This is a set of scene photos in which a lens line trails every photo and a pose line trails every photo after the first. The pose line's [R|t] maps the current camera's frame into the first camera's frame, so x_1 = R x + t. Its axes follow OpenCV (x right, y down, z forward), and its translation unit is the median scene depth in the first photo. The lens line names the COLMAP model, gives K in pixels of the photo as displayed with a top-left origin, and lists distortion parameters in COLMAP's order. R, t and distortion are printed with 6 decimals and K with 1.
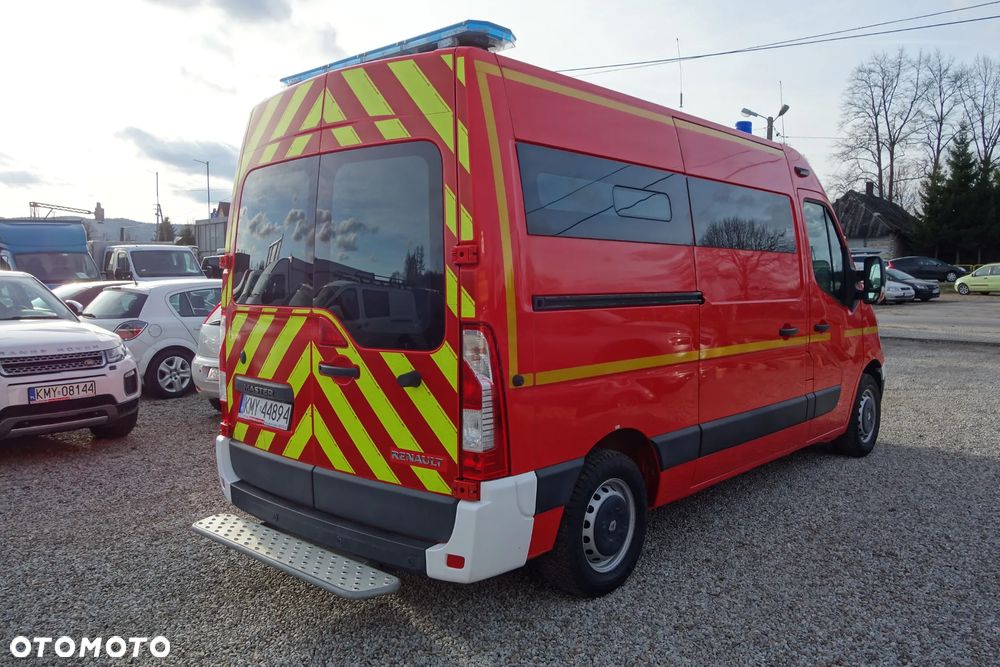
lens RADIAL K [[799.1, 0, 503.0], [0, 799.1, 334.9], [0, 0, 1]] dist [-0.017399, -0.014234]
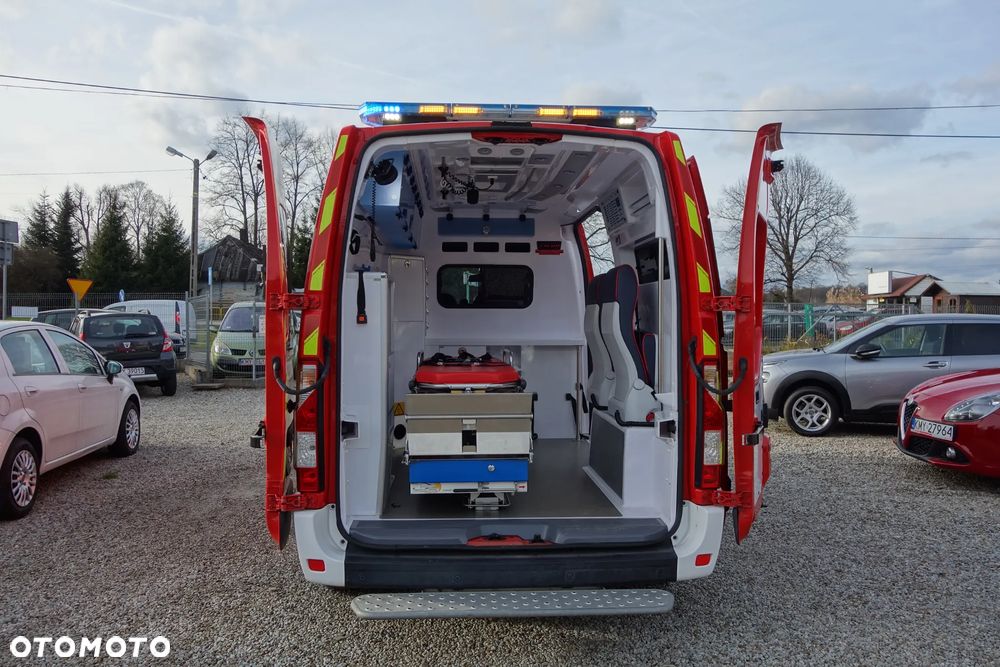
lens RADIAL K [[799.1, 0, 508.3], [0, 799.1, 328.4], [0, 0, 1]] dist [-0.017399, -0.014234]
pose [[0.702948, -0.001768, 0.711239, -0.769069], [0.044002, 0.998189, -0.041008, -0.024511], [-0.709879, 0.060122, 0.701753, 0.234610]]
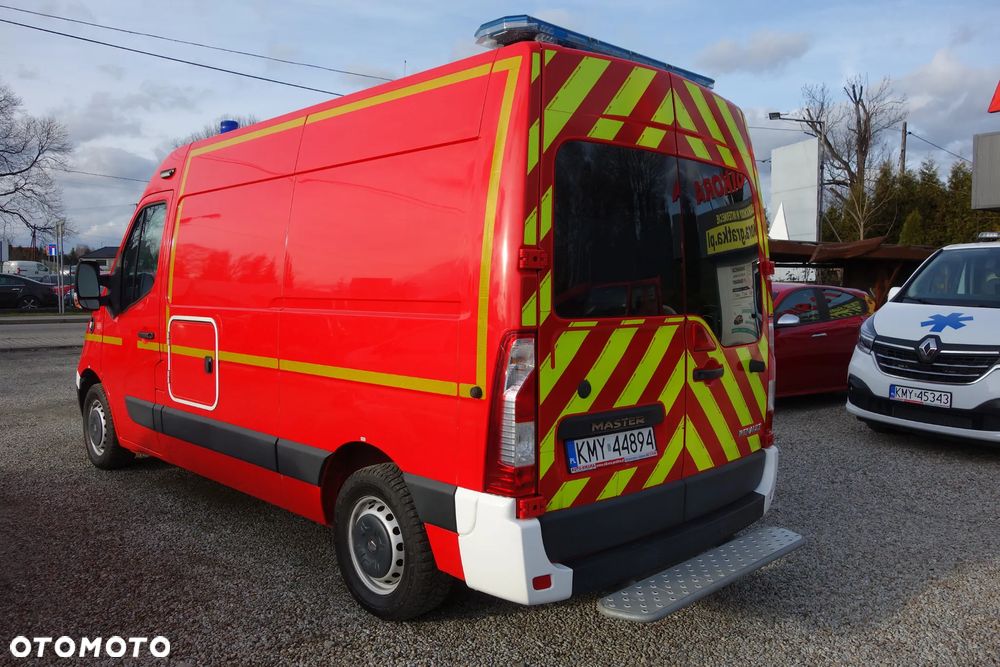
lens RADIAL K [[799.1, 0, 503.0], [0, 799.1, 339.0], [0, 0, 1]] dist [-0.017399, -0.014234]
pose [[0.057512, -0.063344, 0.996333, -1.079509], [0.066254, 0.996027, 0.059500, -0.068782], [-0.996144, 0.062589, 0.061480, 1.031277]]
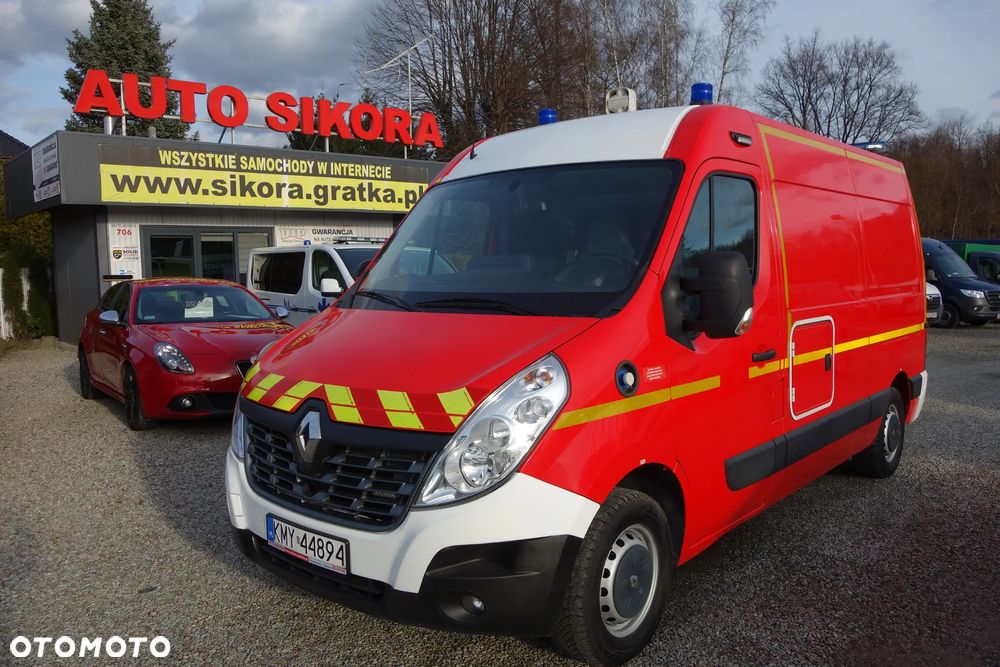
lens RADIAL K [[799.1, 0, 508.5], [0, 799.1, 332.3], [0, 0, 1]] dist [-0.017399, -0.014234]
pose [[-0.999295, 0.020795, -0.031245, 0.517579], [0.015828, 0.988320, 0.151567, -0.216191], [0.034032, 0.150965, -0.987953, 2.630485]]
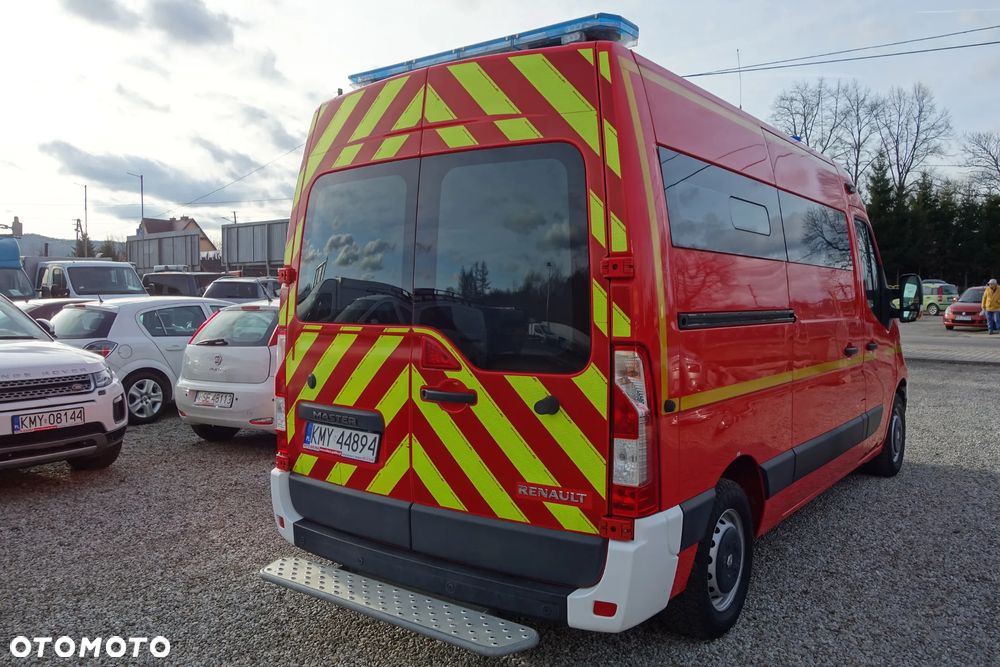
lens RADIAL K [[799.1, 0, 502.2], [0, 799.1, 333.2], [0, 0, 1]] dist [-0.017399, -0.014234]
pose [[0.995982, -0.001472, 0.089543, -0.193440], [0.003830, 0.999650, -0.026172, -0.001886], [-0.089473, 0.026410, 0.995639, 0.084431]]
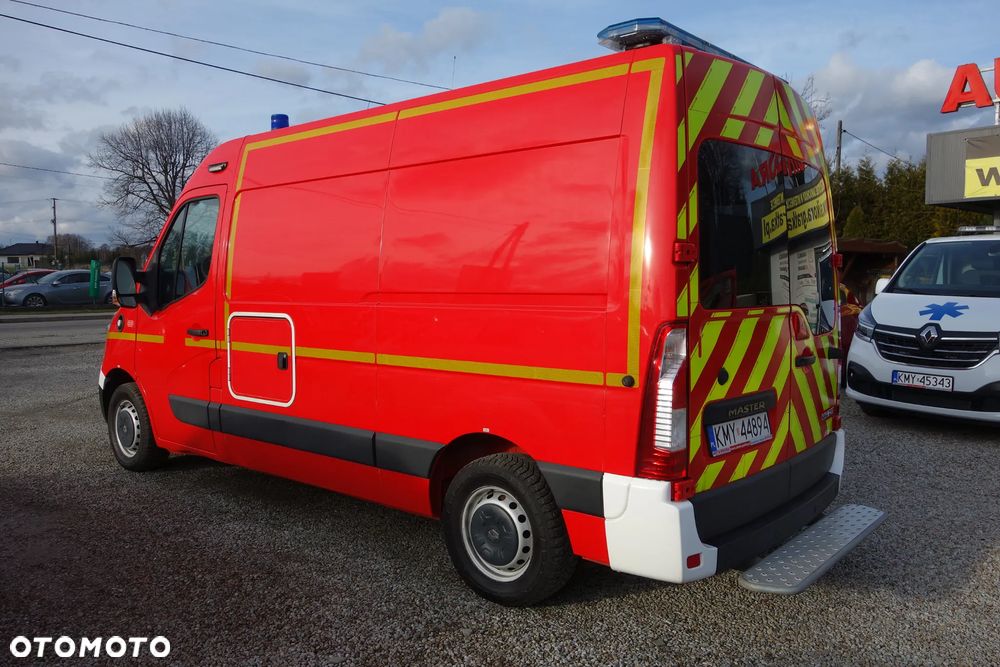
lens RADIAL K [[799.1, 0, 500.1], [0, 799.1, 339.0], [0, 0, 1]] dist [-0.017399, -0.014234]
pose [[-0.030569, -0.069800, 0.997093, -1.106037], [0.074093, 0.994656, 0.071901, -0.081754], [-0.996783, 0.076076, -0.025234, 1.240986]]
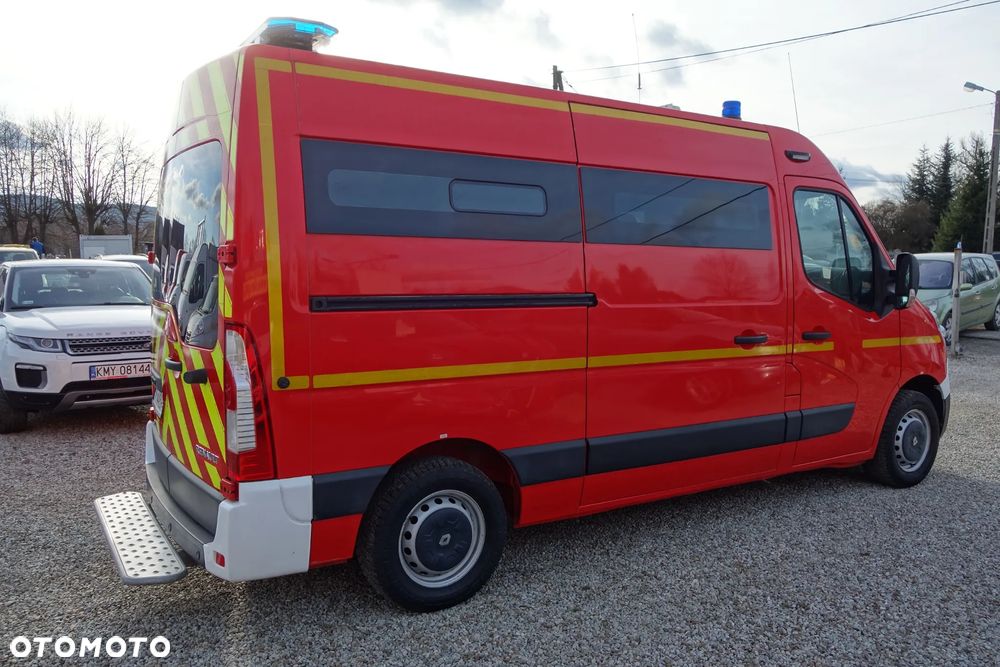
lens RADIAL K [[799.1, 0, 500.3], [0, 799.1, 333.5], [0, 0, 1]] dist [-0.017399, -0.014234]
pose [[0.962656, 0.031457, -0.268895, 0.412015], [-0.028798, 0.999490, 0.013831, -0.018663], [0.269192, -0.005571, 0.963070, 0.099092]]
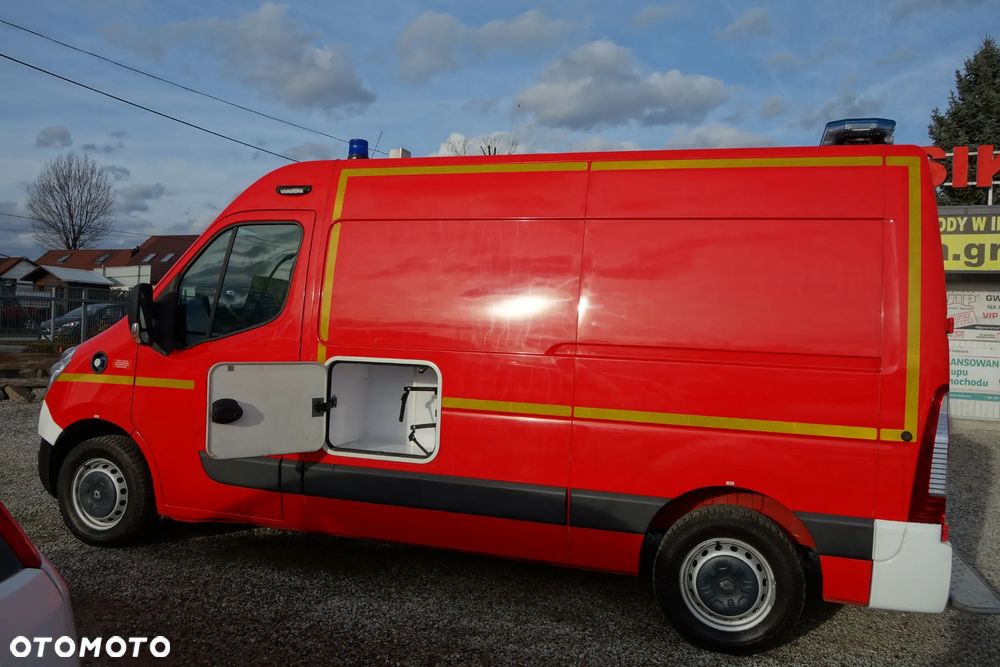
lens RADIAL K [[799.1, 0, 498.5], [0, 799.1, 340.1], [0, 0, 1]] dist [-0.017399, -0.014234]
pose [[-0.418343, -0.028363, 0.907846, -0.943305], [0.022578, 0.998879, 0.041611, -0.126555], [-0.908008, 0.037905, -0.417234, 1.852423]]
